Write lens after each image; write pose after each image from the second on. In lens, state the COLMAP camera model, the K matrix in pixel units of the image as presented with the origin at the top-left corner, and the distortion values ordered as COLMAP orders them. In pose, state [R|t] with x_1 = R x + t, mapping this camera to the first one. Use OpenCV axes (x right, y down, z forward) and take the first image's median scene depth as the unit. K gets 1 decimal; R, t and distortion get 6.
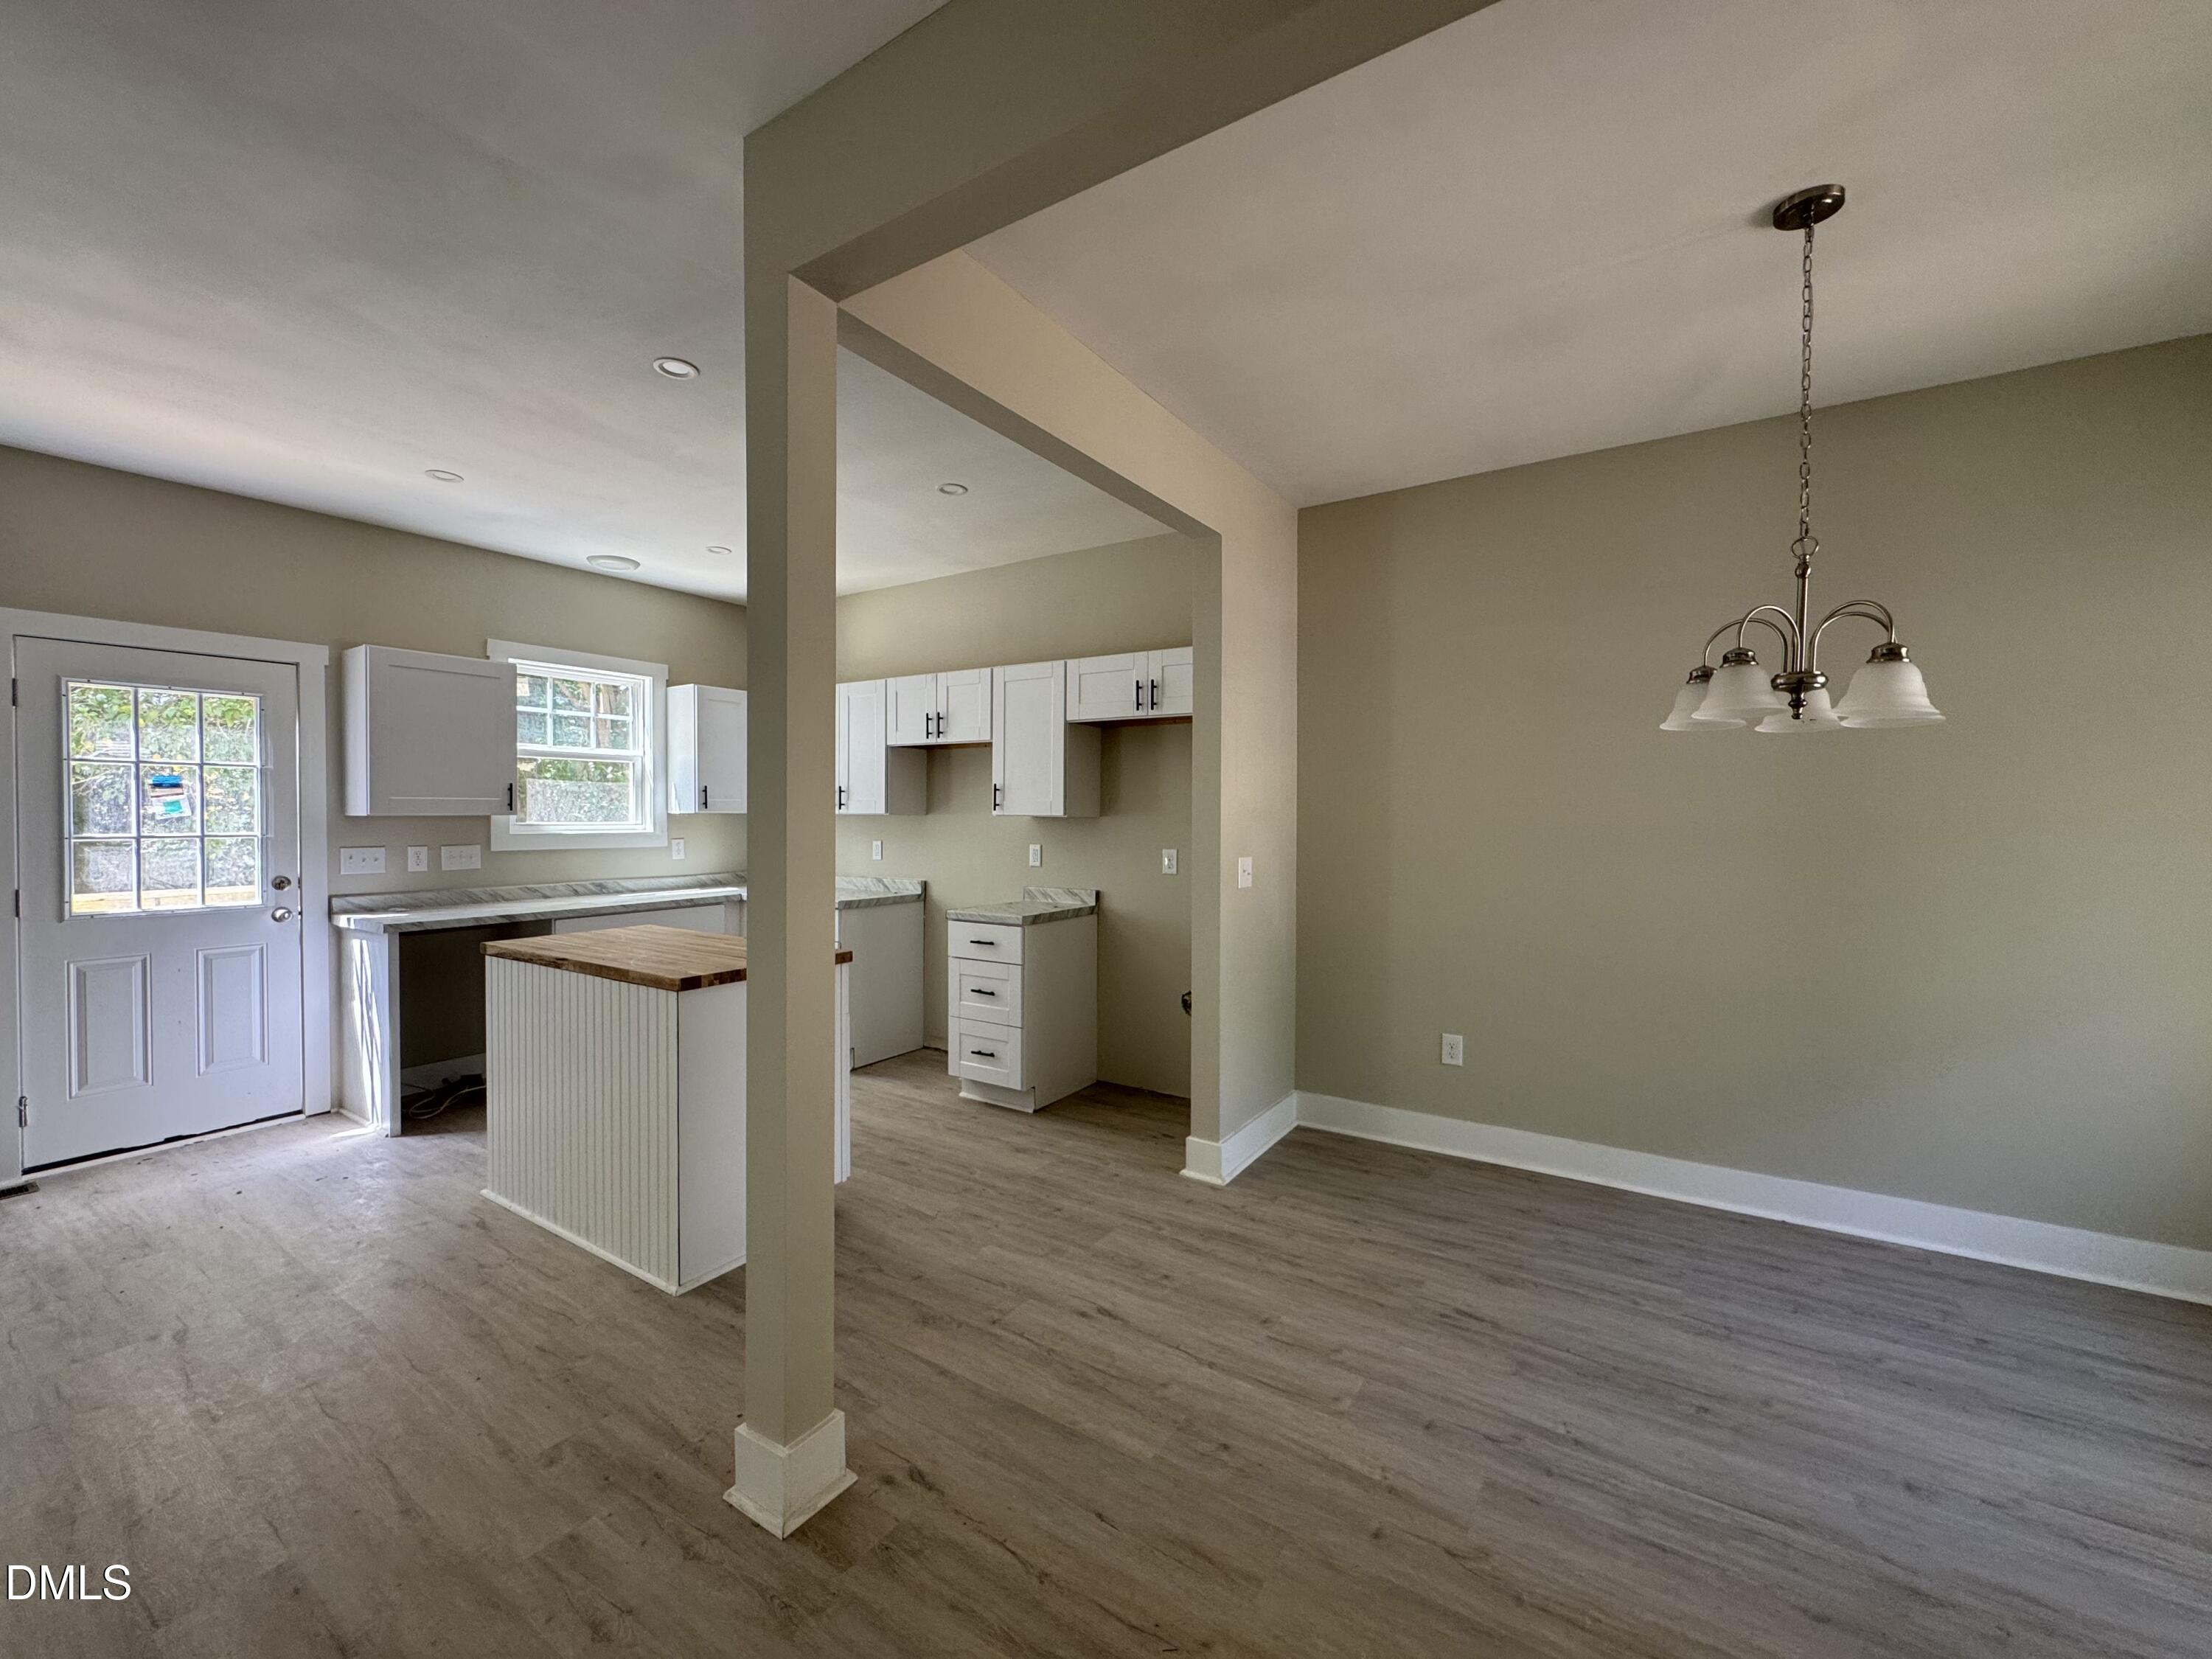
lens RADIAL K [[884.5, 0, 1106.0], [0, 884.5, 829.5], [0, 0, 1]] dist [-0.002305, -0.000067]
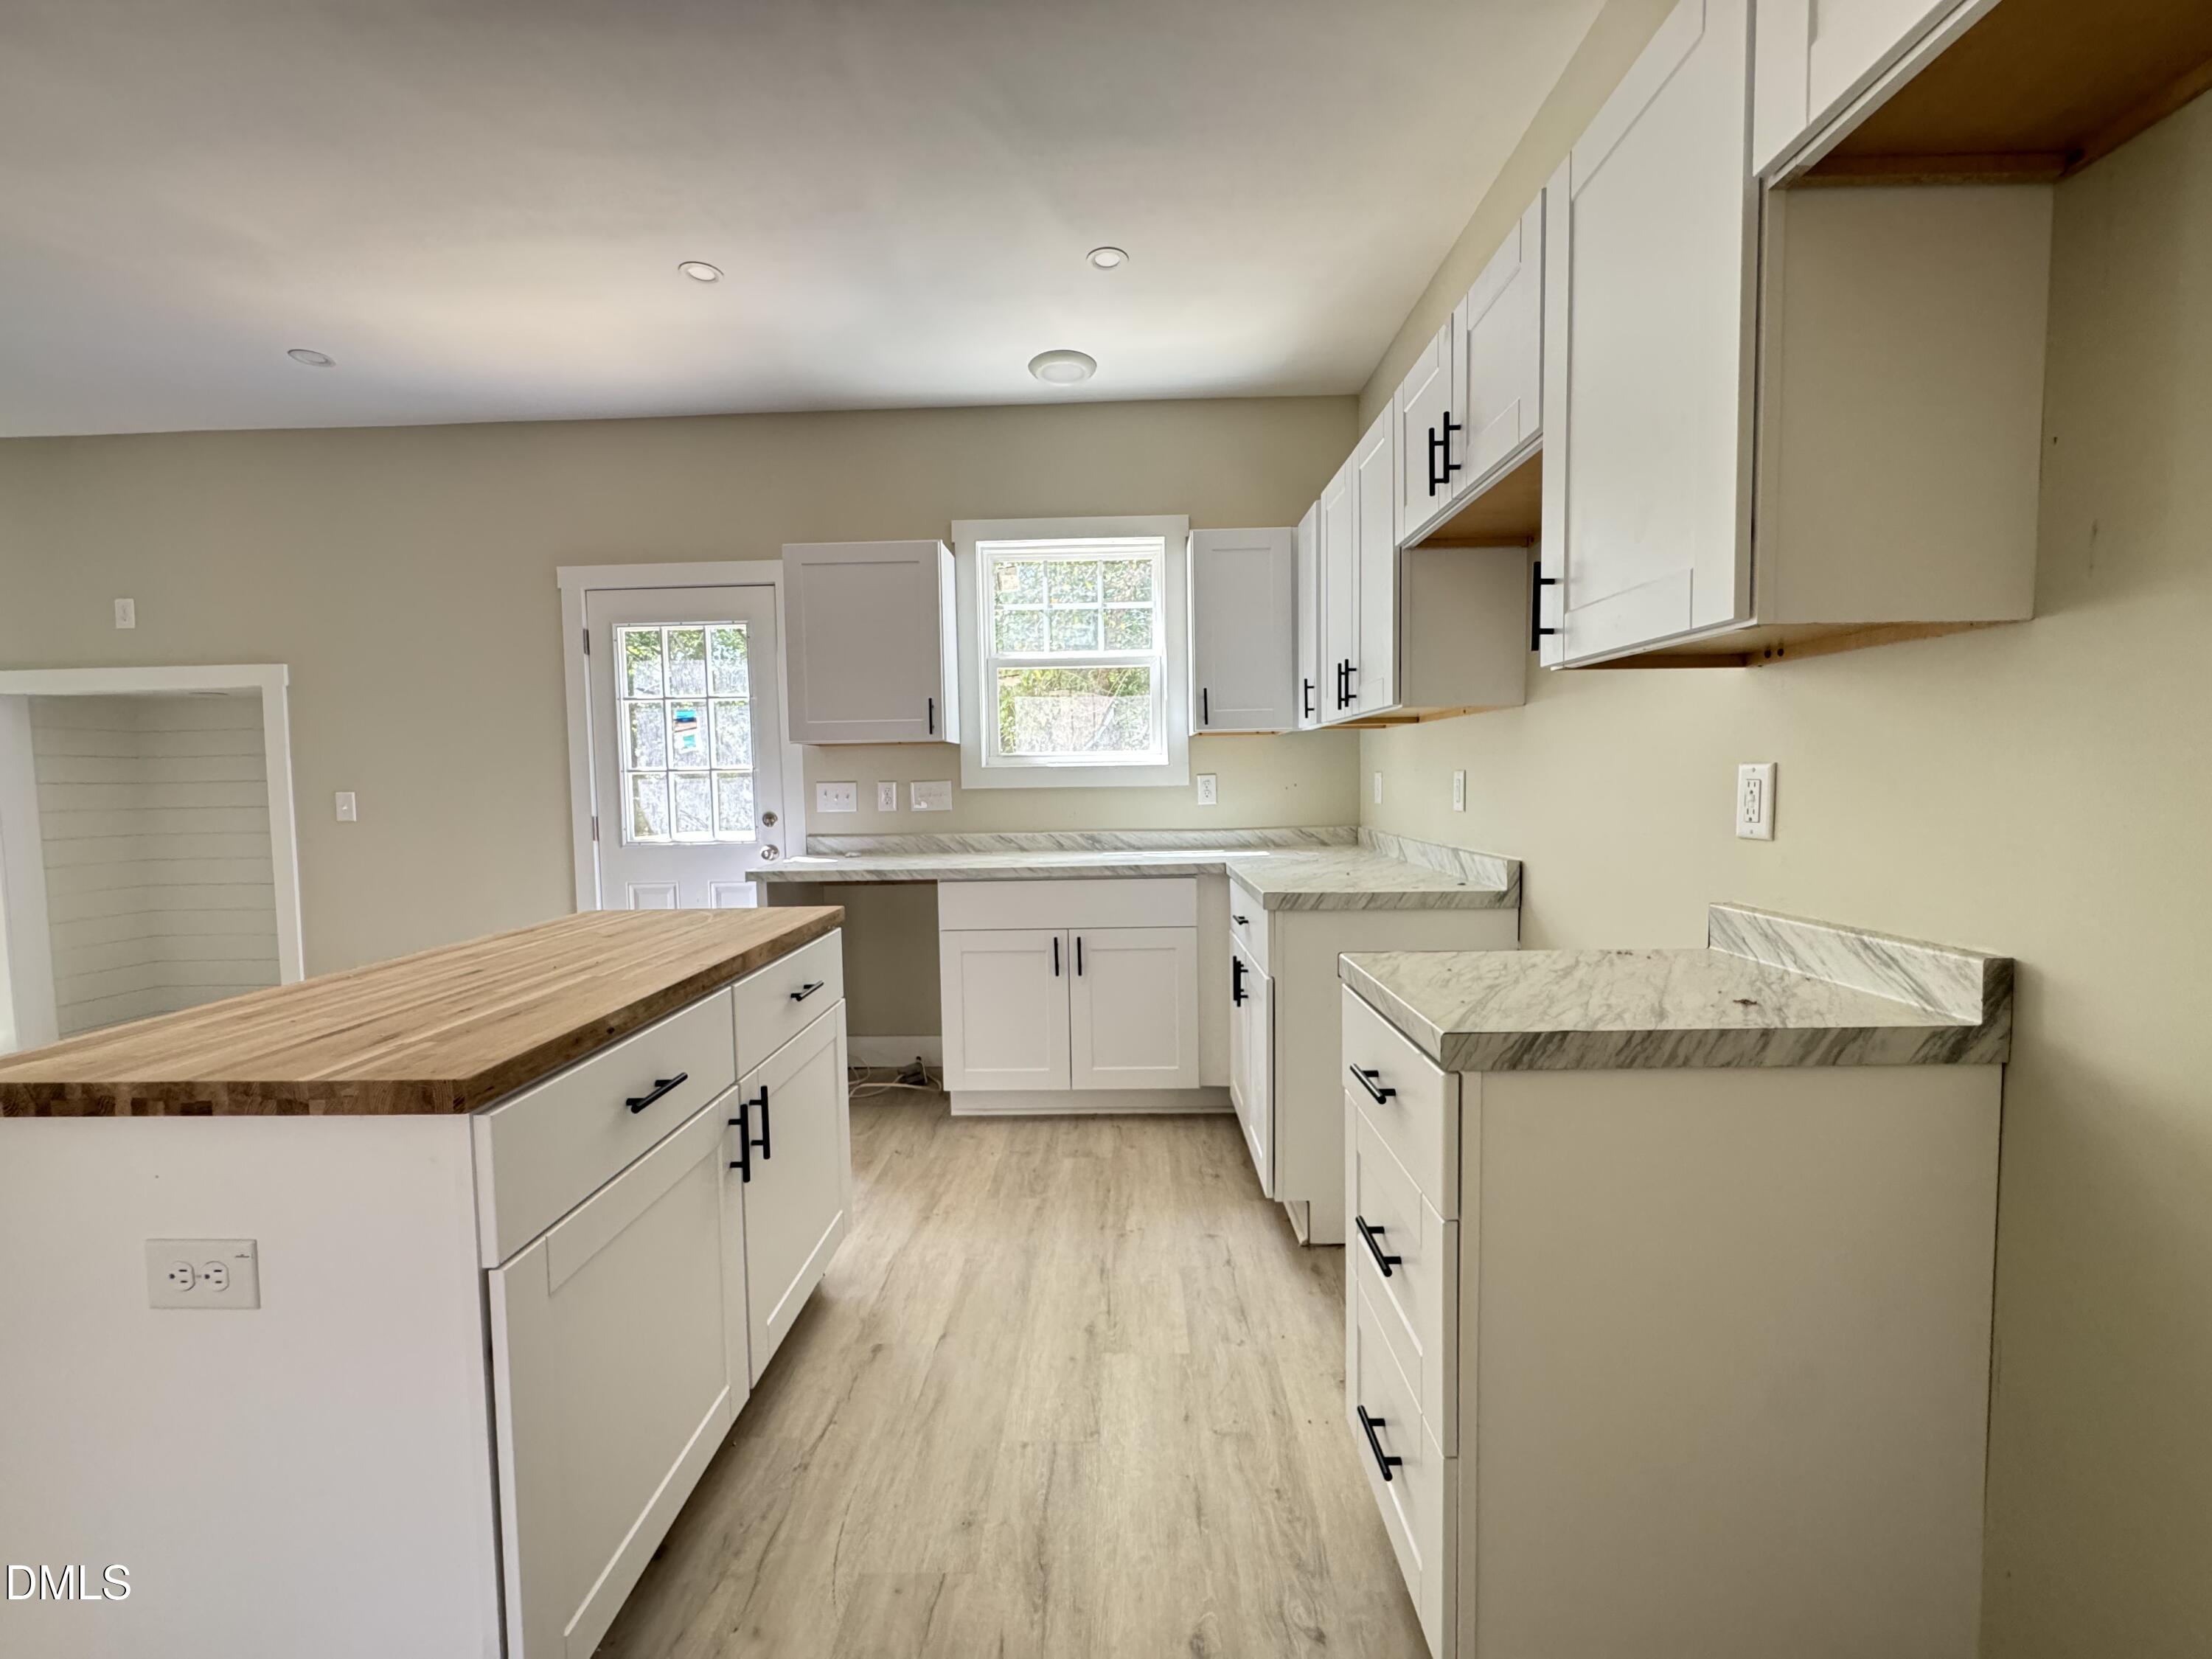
lens RADIAL K [[881.6, 0, 1106.0], [0, 881.6, 829.5], [0, 0, 1]] dist [-0.000227, 0.000022]
pose [[0.529423, 0.036833, -0.847558, 0.064532], [0.003973, 0.998938, 0.045893, 0.029146], [0.848349, -0.027664, 0.528715, 0.792032]]
